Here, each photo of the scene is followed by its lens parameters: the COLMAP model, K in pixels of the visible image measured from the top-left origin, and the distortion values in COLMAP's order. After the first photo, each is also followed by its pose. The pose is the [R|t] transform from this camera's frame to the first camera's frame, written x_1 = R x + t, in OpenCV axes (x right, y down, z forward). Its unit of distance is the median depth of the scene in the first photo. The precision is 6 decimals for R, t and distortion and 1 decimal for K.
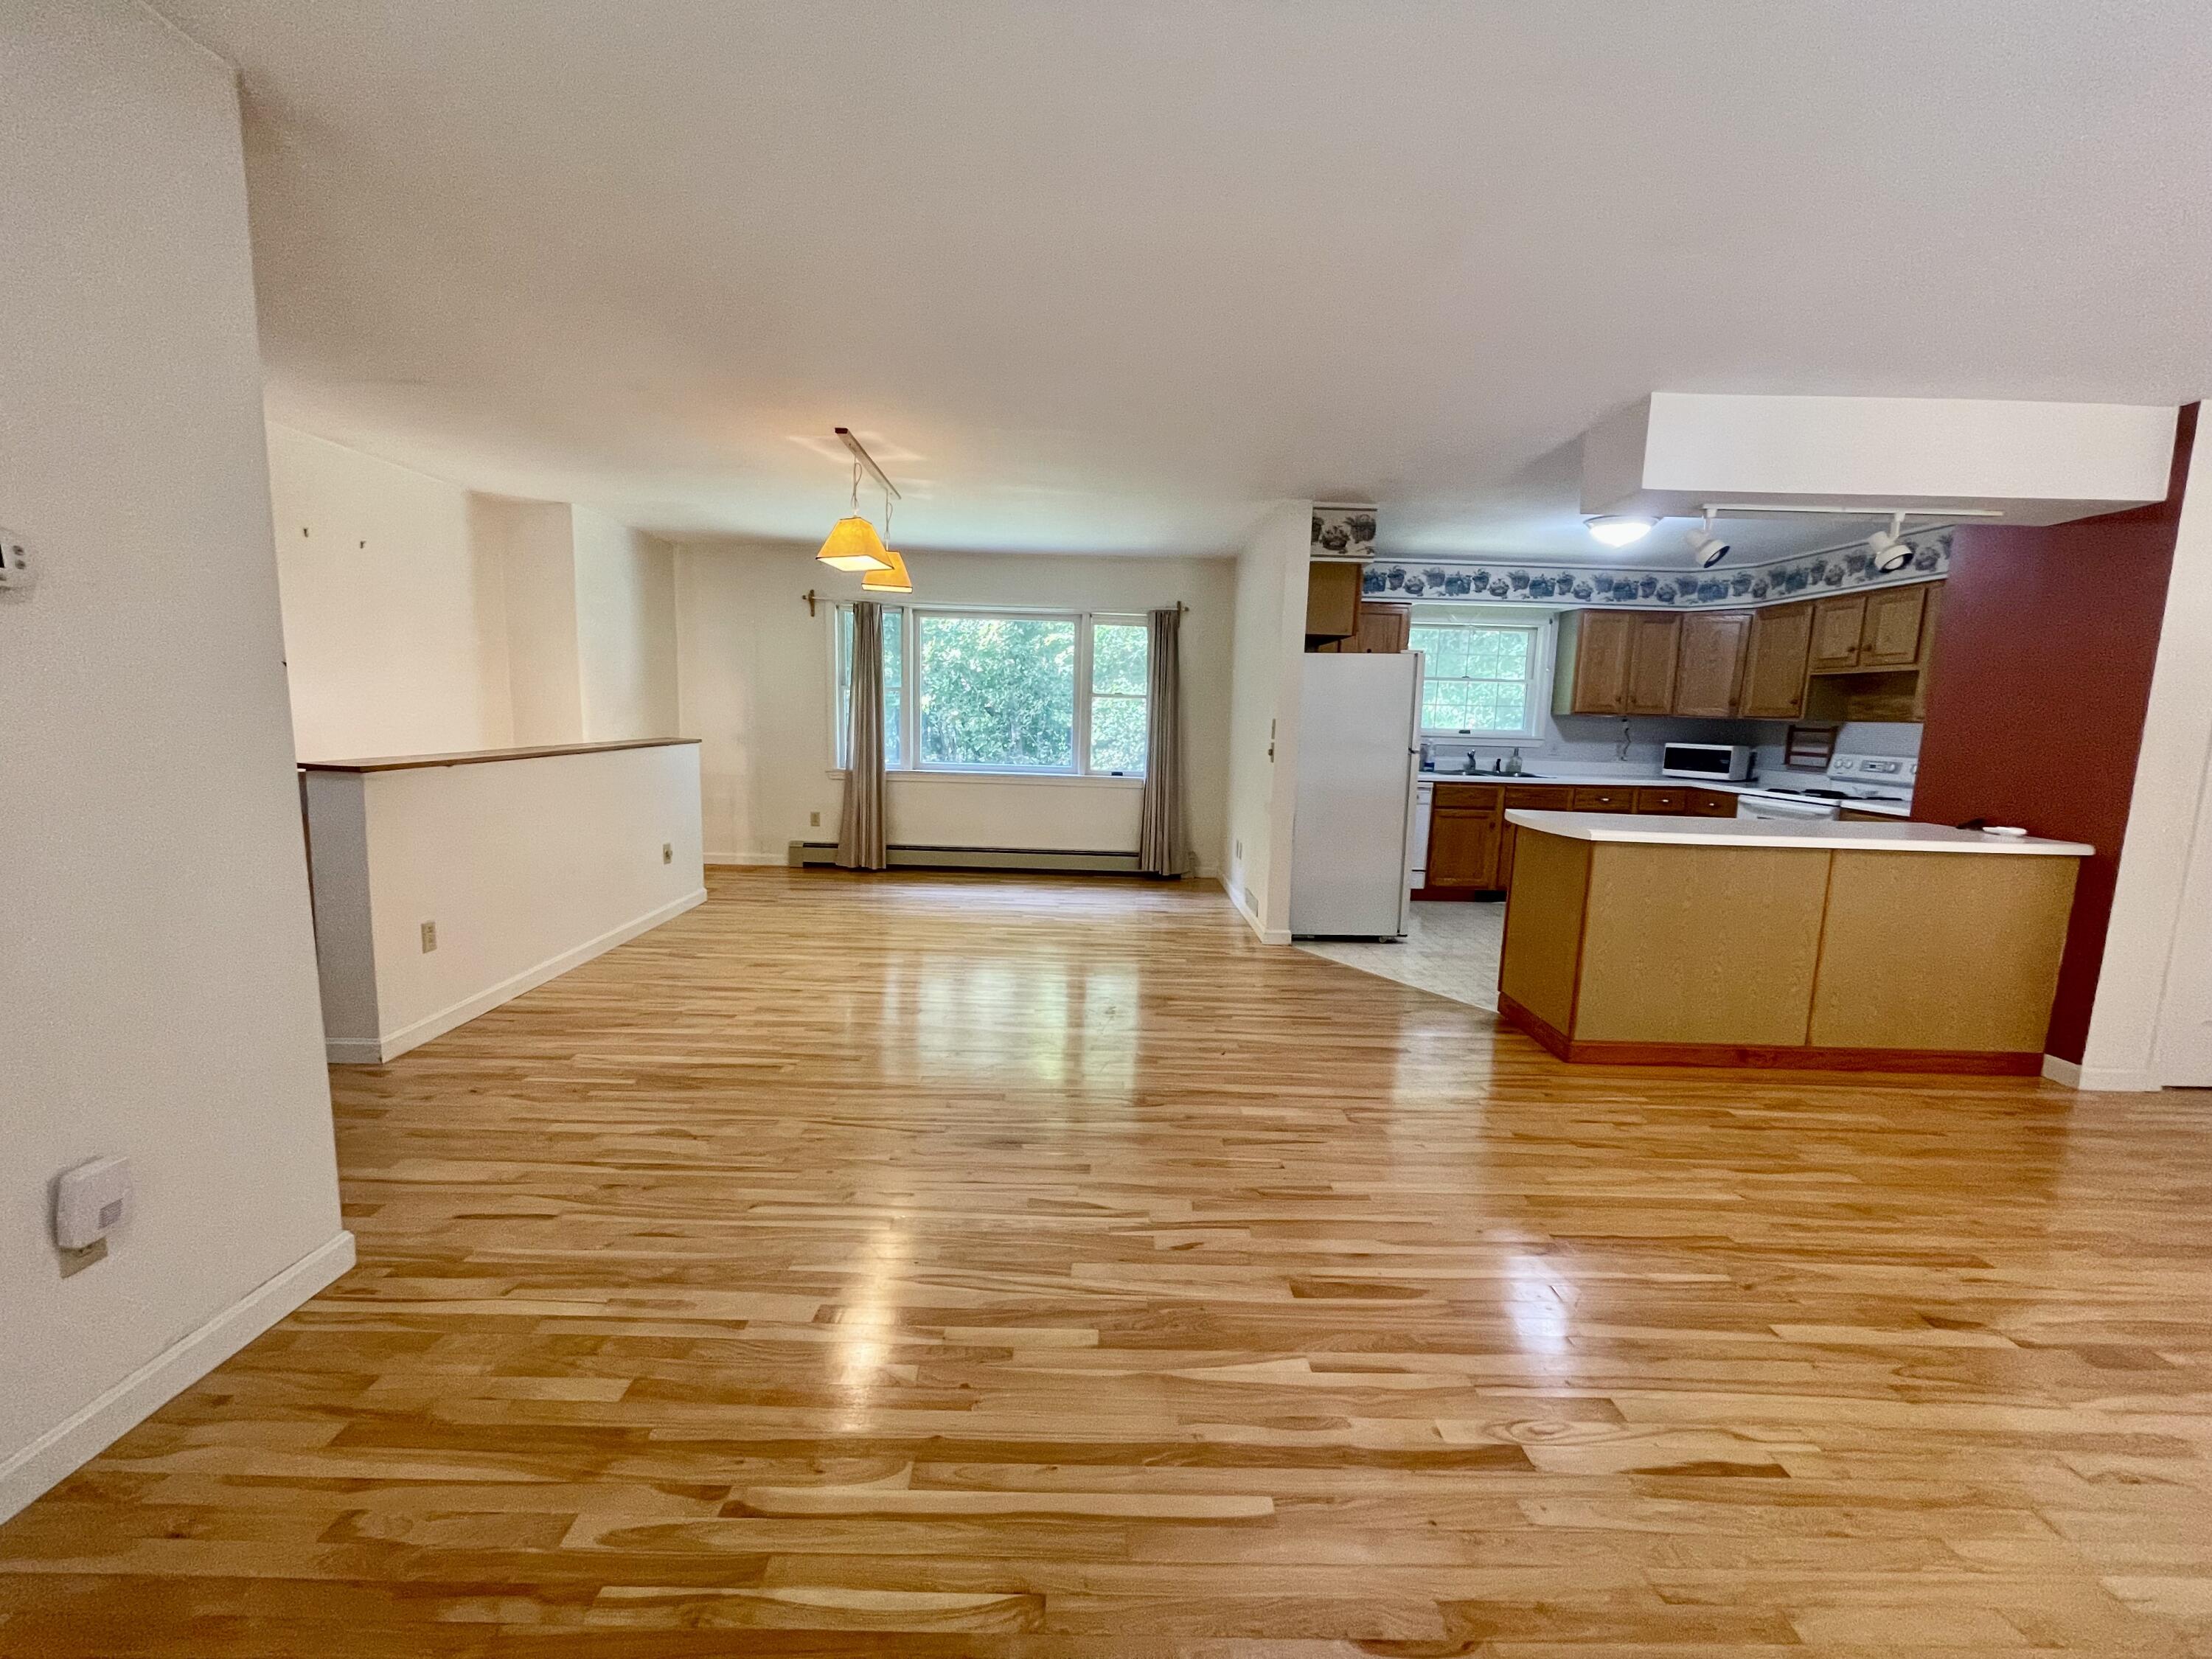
lens RADIAL K [[894.3, 0, 1098.4], [0, 894.3, 836.9], [0, 0, 1]] dist [-0.000228, -0.000737]
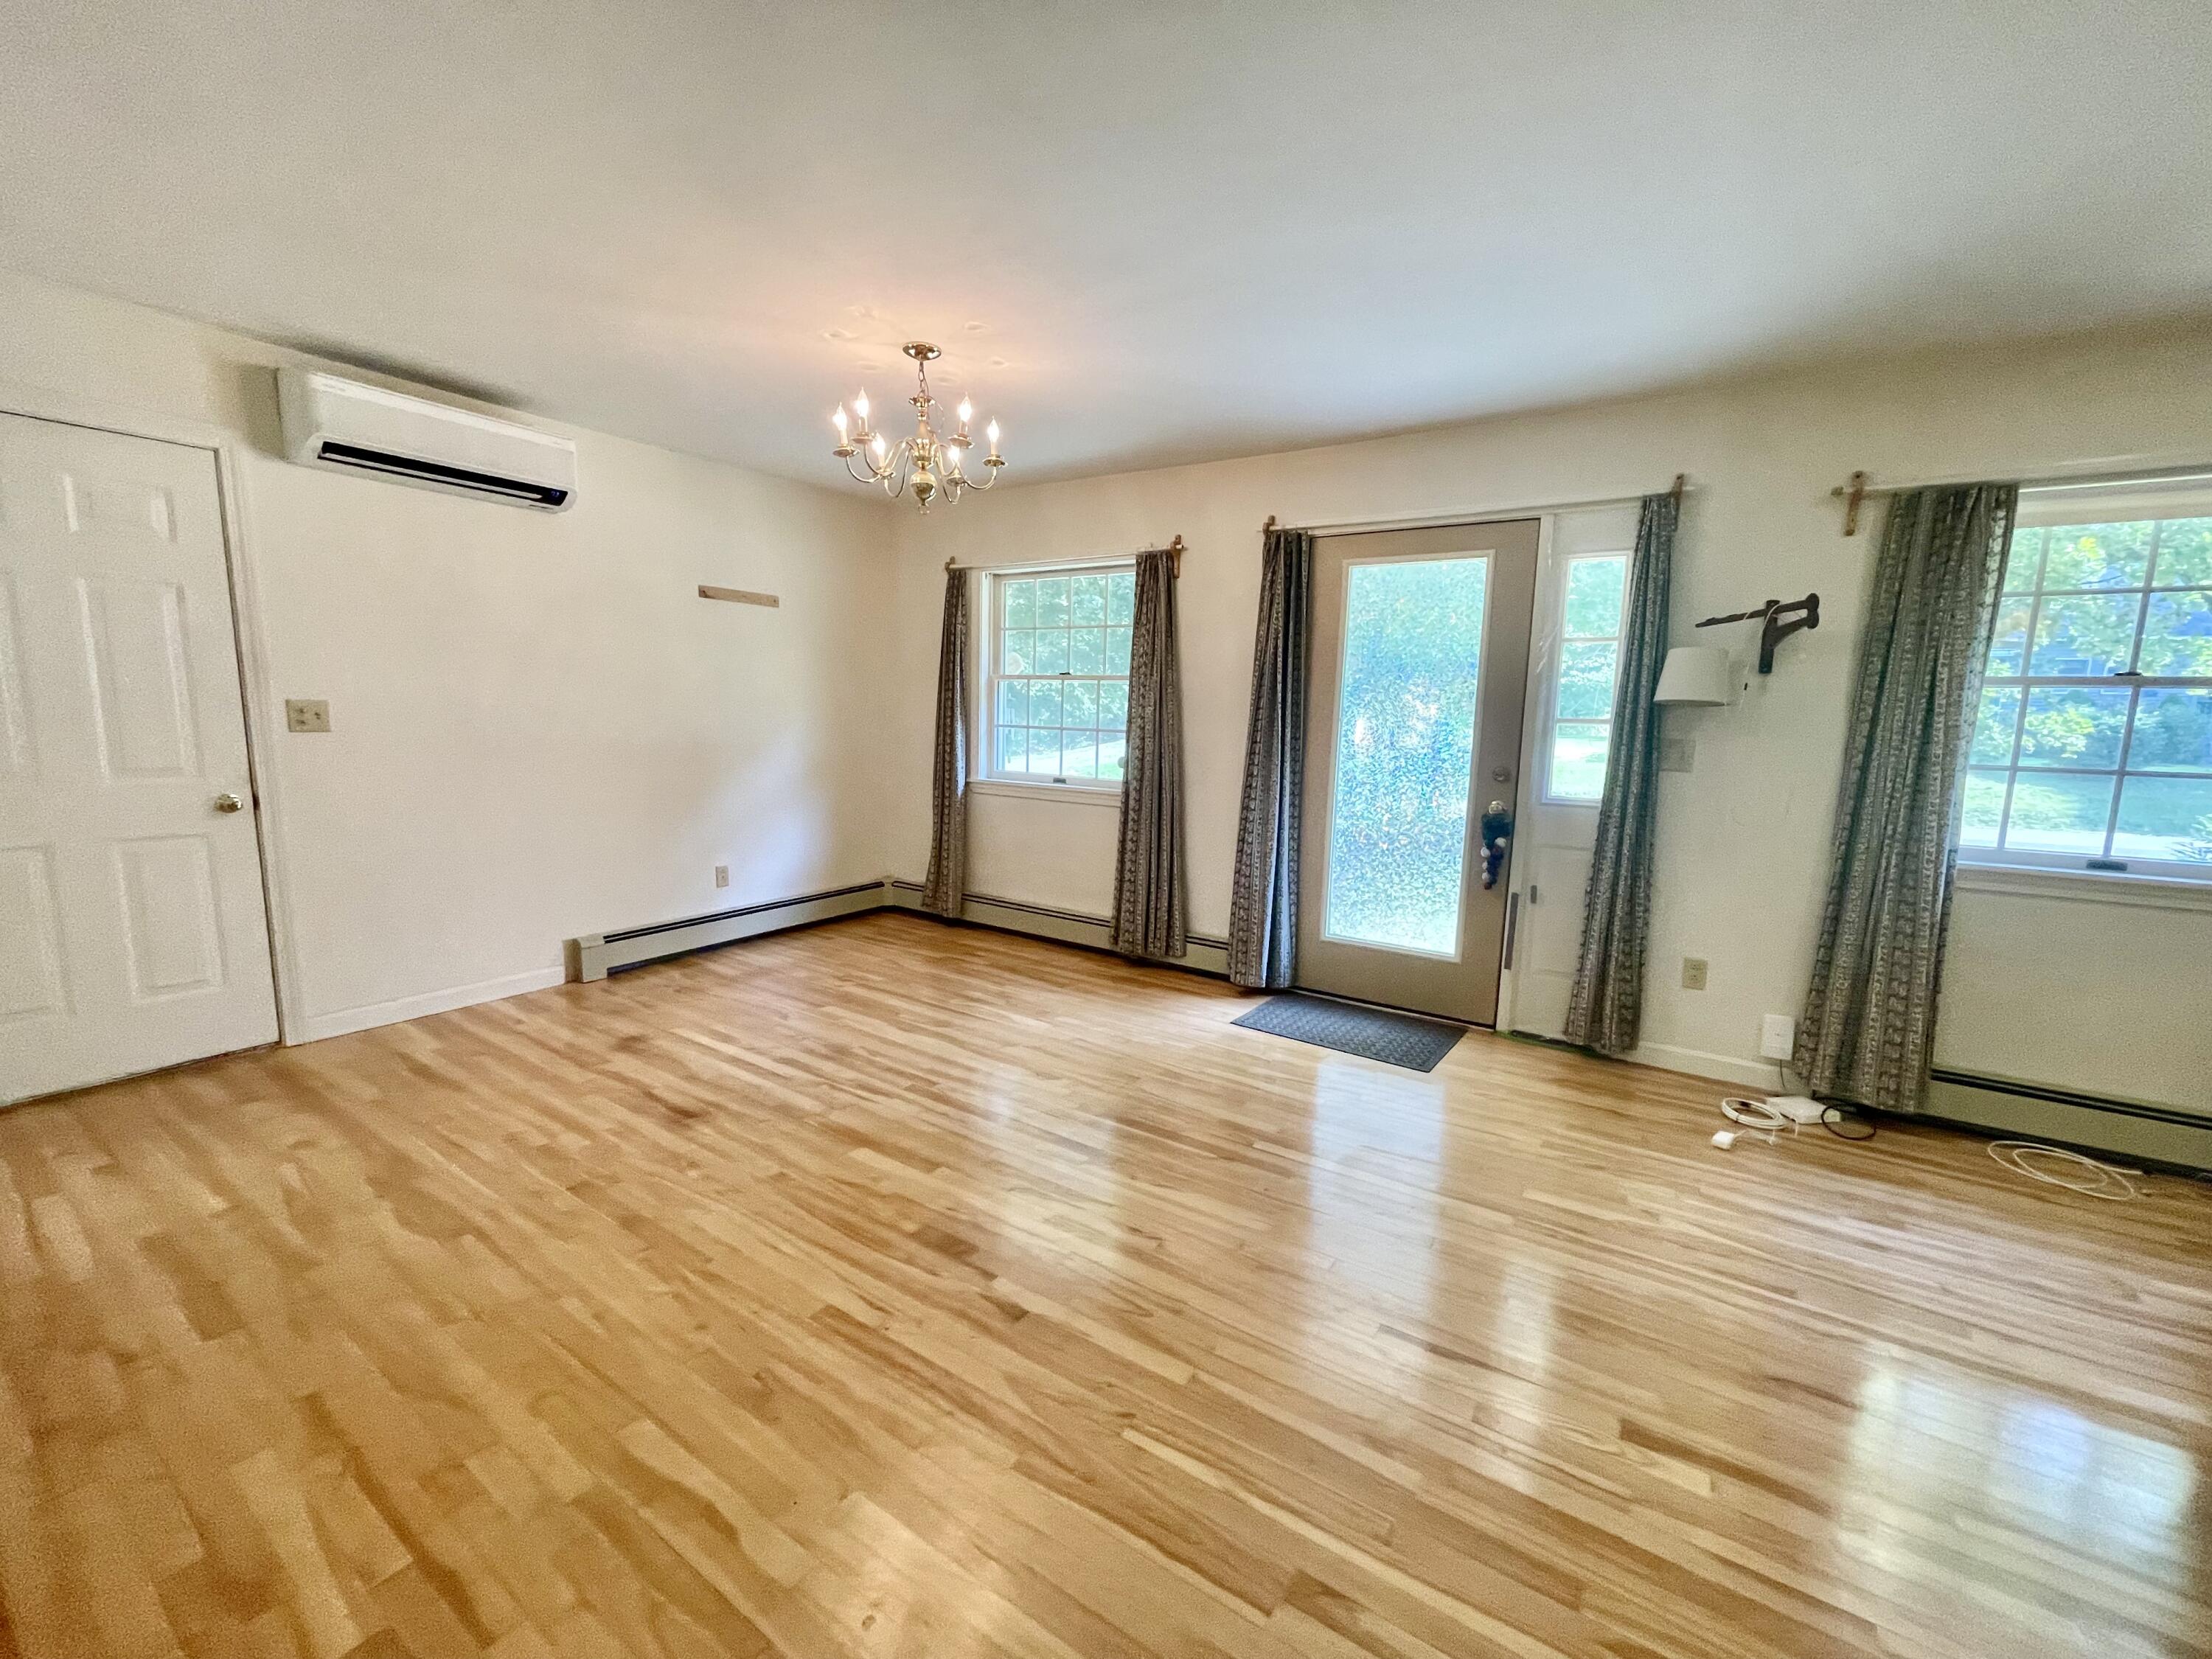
lens RADIAL K [[894.3, 0, 1098.7], [0, 894.3, 835.7], [0, 0, 1]] dist [-0.000228, -0.000737]
pose [[-0.825983, -0.127367, 0.549117, 0.265572], [0.029868, 0.962882, 0.268266, -0.140670], [-0.562903, 0.237984, -0.791520, 1.063820]]
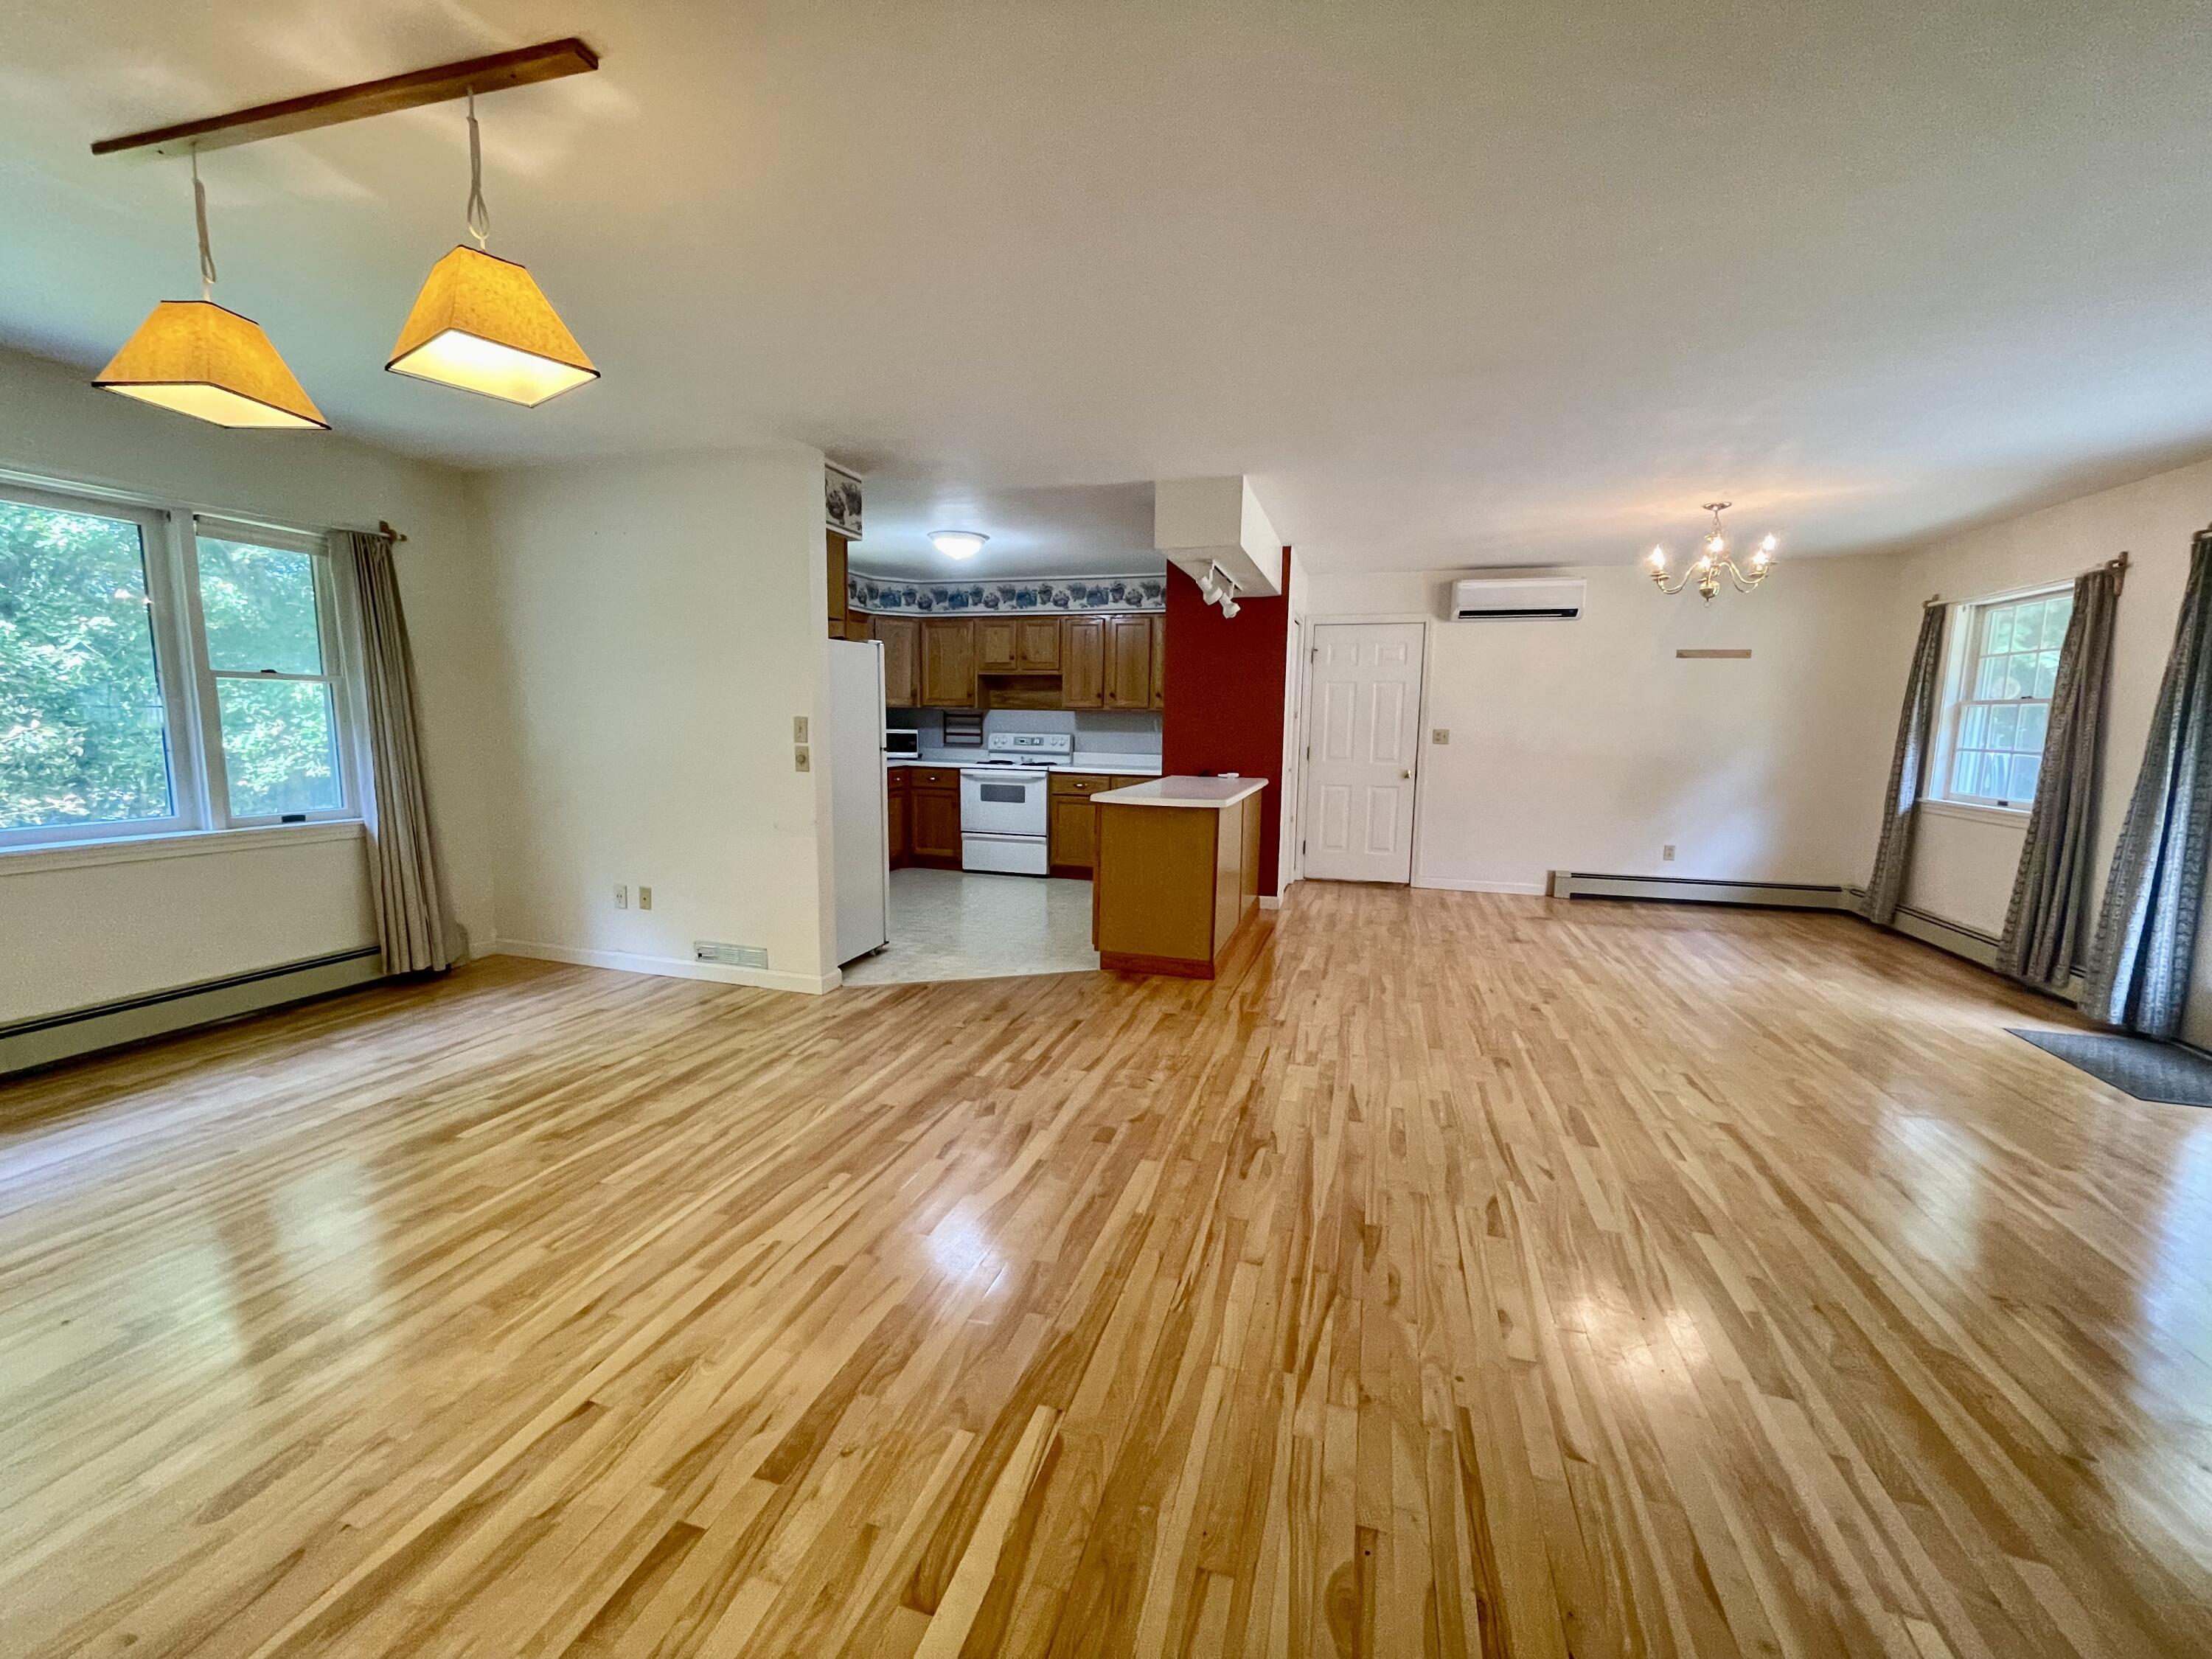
lens RADIAL K [[894.3, 0, 1098.8], [0, 894.3, 836.2], [0, 0, 1]] dist [-0.000228, -0.000737]
pose [[0.300004, -0.147052, 0.942536, -0.831288], [0.126843, 0.985423, 0.113370, -0.141171], [-0.945468, 0.085542, 0.314283, 0.847426]]
